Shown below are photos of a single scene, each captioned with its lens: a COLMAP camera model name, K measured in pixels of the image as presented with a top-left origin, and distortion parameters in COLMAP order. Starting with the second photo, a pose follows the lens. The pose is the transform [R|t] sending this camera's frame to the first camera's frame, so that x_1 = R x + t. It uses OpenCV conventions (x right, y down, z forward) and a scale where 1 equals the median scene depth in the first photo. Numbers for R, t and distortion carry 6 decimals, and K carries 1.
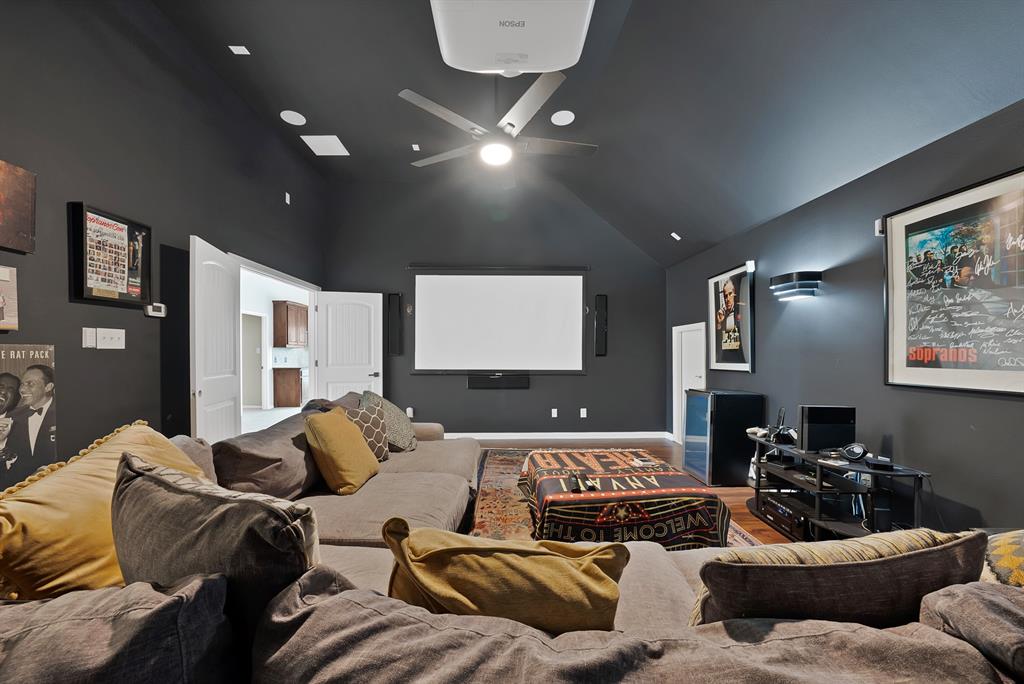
lens RADIAL K [[370.0, 0, 517.2], [0, 370.0, 347.4], [0, 0, 1]] dist [-0.018698, 0.000145]
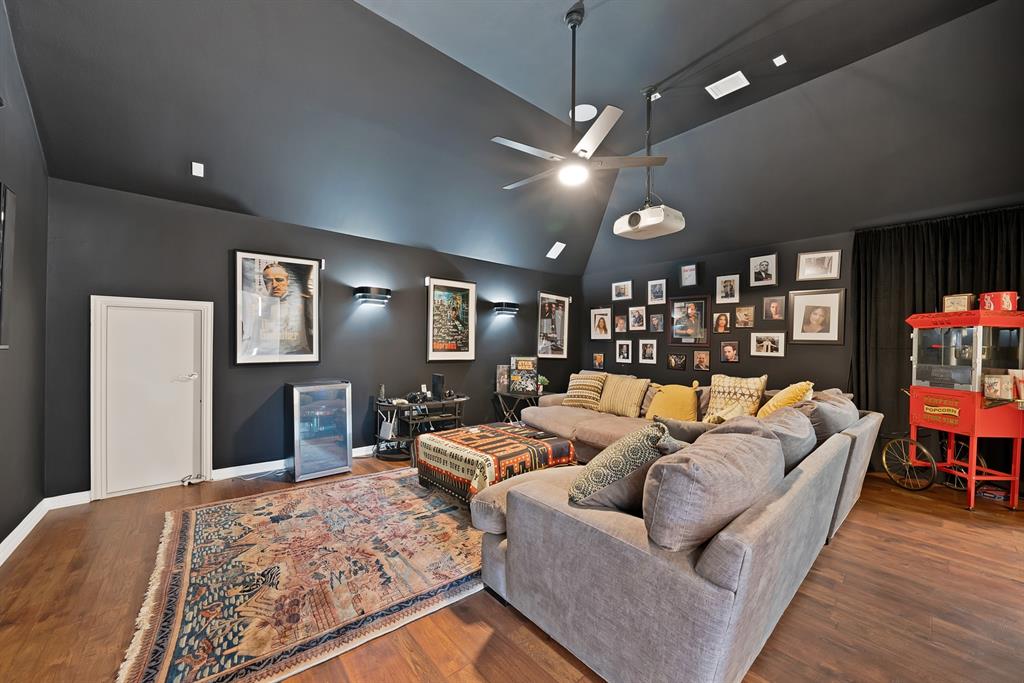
lens RADIAL K [[370.0, 0, 517.2], [0, 370.0, 346.9], [0, 0, 1]] dist [-0.018698, 0.000145]
pose [[-0.621518, -0.004042, 0.783390, -0.772513], [-0.013753, 0.999889, -0.005752, 0.025012], [-0.783279, -0.014349, -0.621504, 1.677833]]
